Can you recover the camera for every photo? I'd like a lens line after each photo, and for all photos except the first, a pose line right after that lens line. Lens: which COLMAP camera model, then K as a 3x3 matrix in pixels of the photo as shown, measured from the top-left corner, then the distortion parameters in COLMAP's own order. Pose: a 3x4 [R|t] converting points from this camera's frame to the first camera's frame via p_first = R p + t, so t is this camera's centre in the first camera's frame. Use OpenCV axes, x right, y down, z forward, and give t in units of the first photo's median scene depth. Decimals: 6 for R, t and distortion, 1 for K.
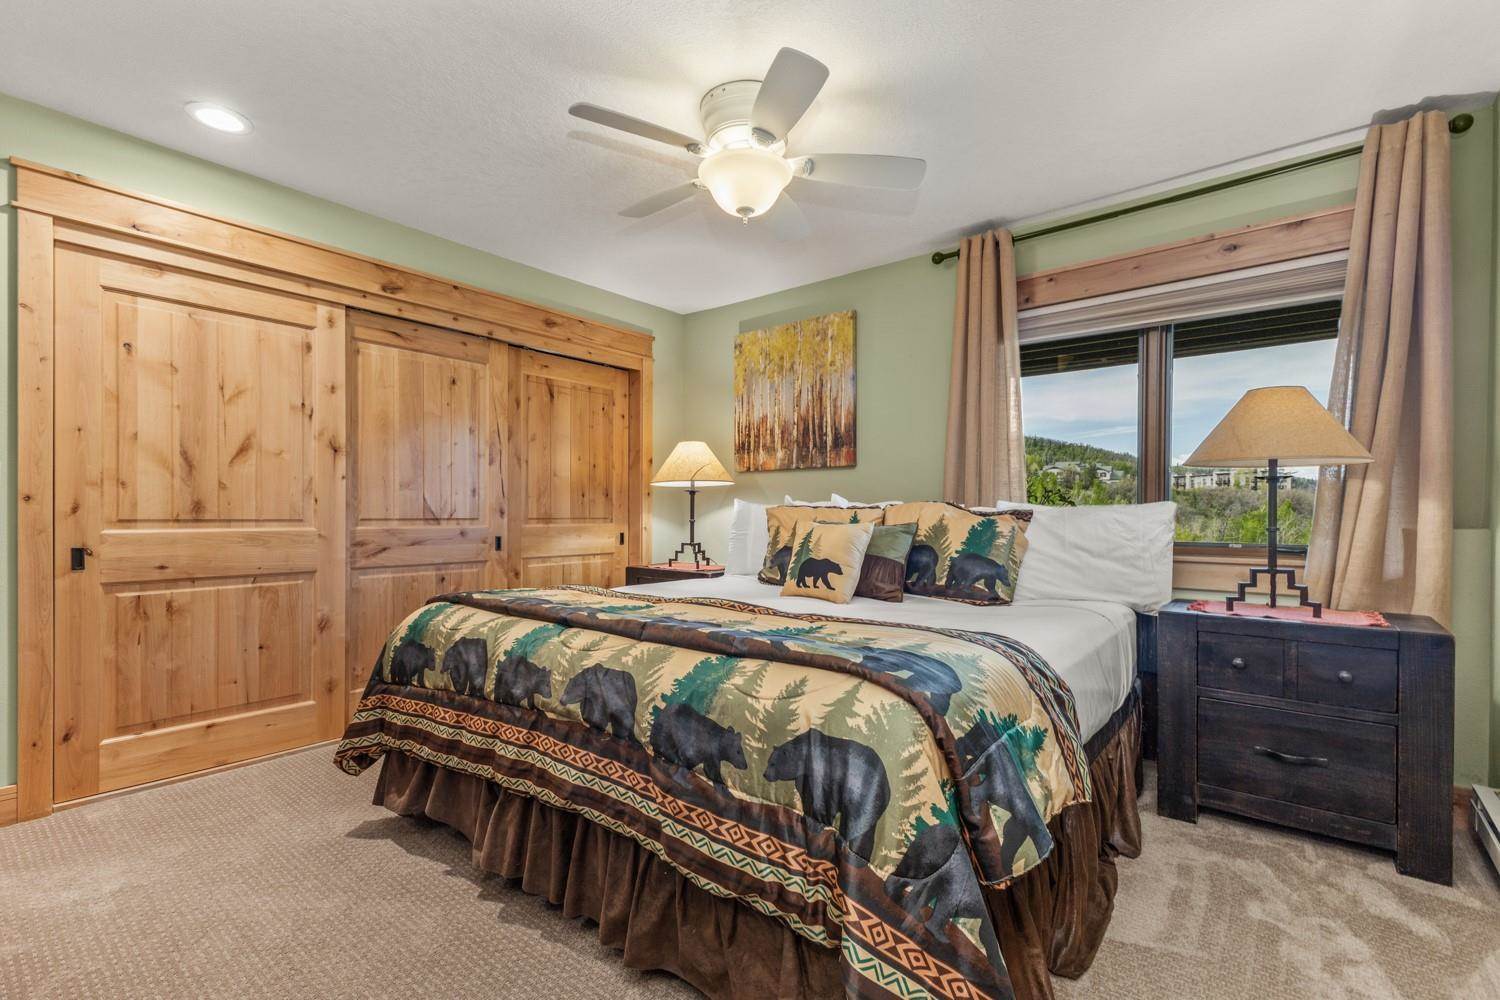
lens RADIAL K [[671.3, 0, 753.1], [0, 671.3, 522.7], [0, 0, 1]] dist [0.012384, -0.000534]
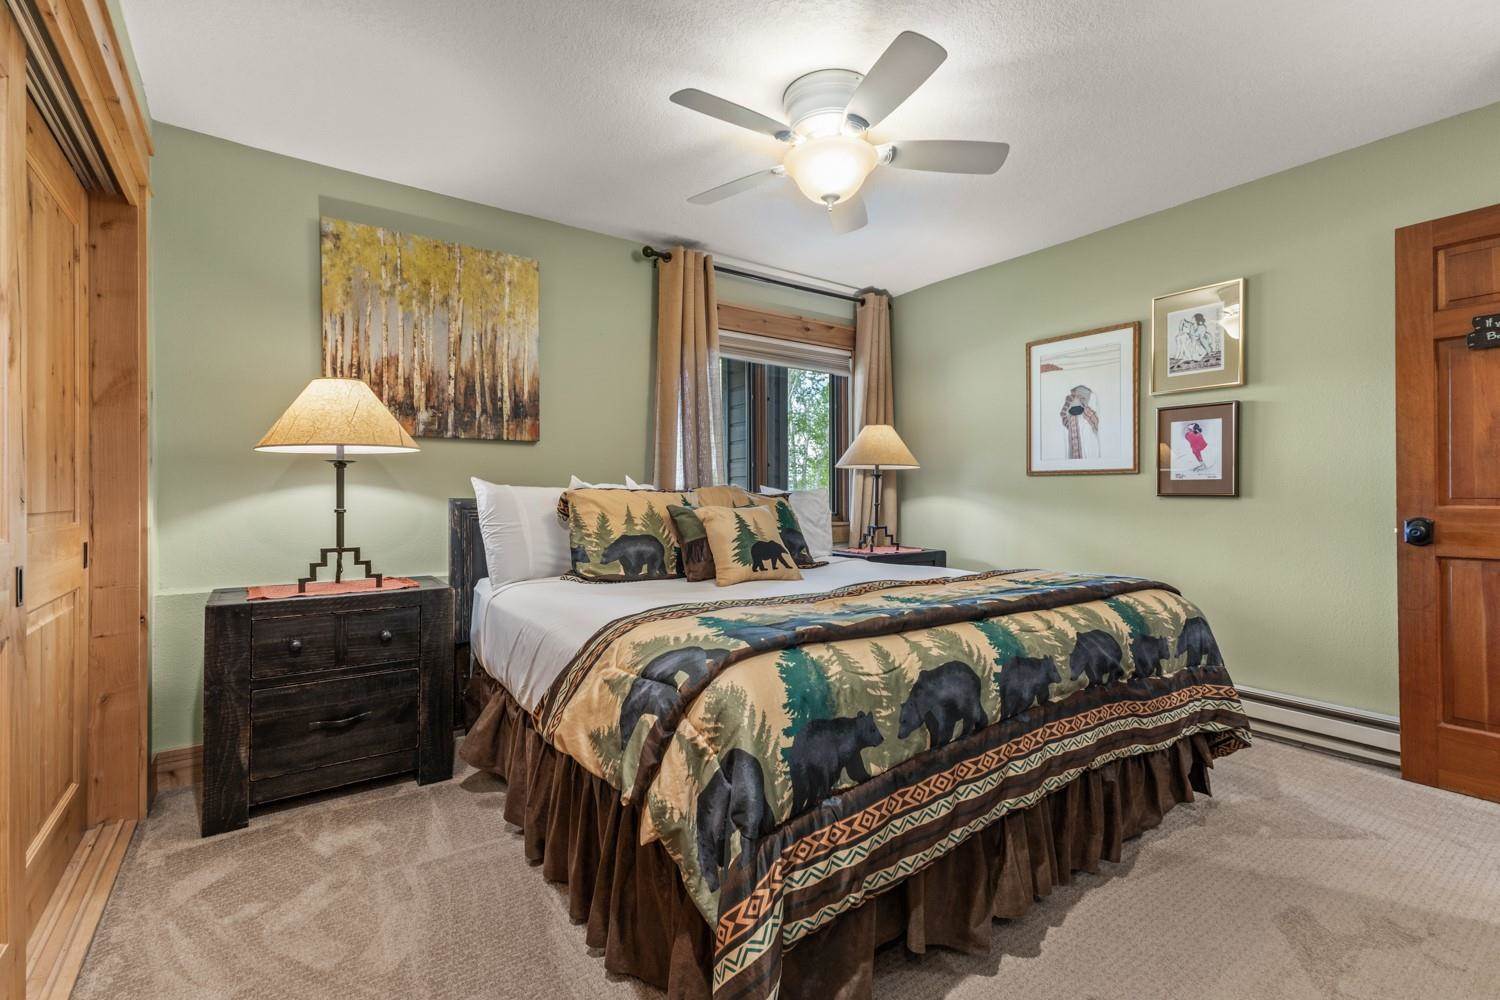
lens RADIAL K [[671.3, 0, 752.8], [0, 671.3, 490.8], [0, 0, 1]] dist [0.012384, -0.000534]
pose [[0.264002, 0.004819, 0.964510, -0.592492], [0.015896, 0.999830, -0.009346, -0.009361], [-0.964391, 0.017799, 0.263880, 0.496827]]
